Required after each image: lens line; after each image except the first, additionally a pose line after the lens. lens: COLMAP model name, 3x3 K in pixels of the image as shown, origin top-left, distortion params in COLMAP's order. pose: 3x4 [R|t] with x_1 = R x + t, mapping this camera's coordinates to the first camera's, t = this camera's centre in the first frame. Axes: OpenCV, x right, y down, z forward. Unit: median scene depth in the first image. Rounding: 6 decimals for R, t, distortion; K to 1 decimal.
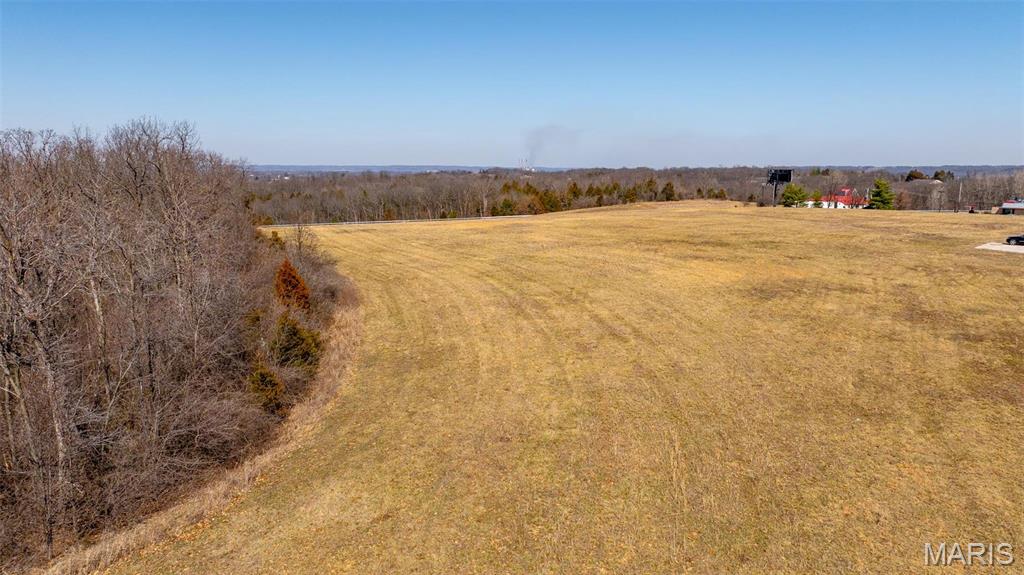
lens RADIAL K [[678.7, 0, 512.0], [0, 678.7, 287.5], [0, 0, 1]] dist [-0.023505, 0.005536]
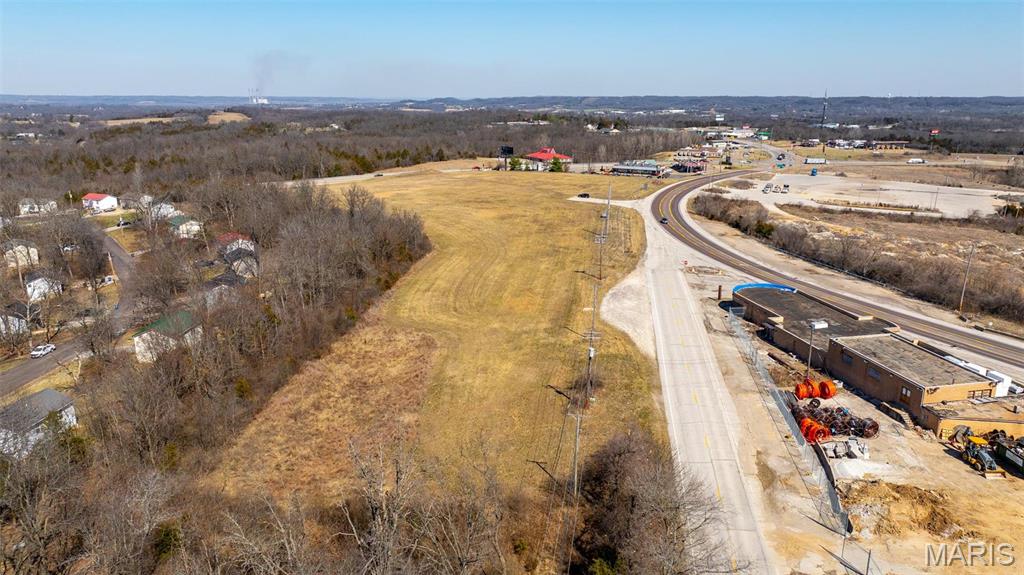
lens RADIAL K [[678.7, 0, 512.0], [0, 678.7, 287.5], [0, 0, 1]] dist [-0.023505, 0.005536]
pose [[0.930799, -0.090327, 0.354195, -0.297967], [0.054149, 0.992369, 0.110774, -0.007481], [-0.361498, -0.083929, 0.928588, -0.800545]]
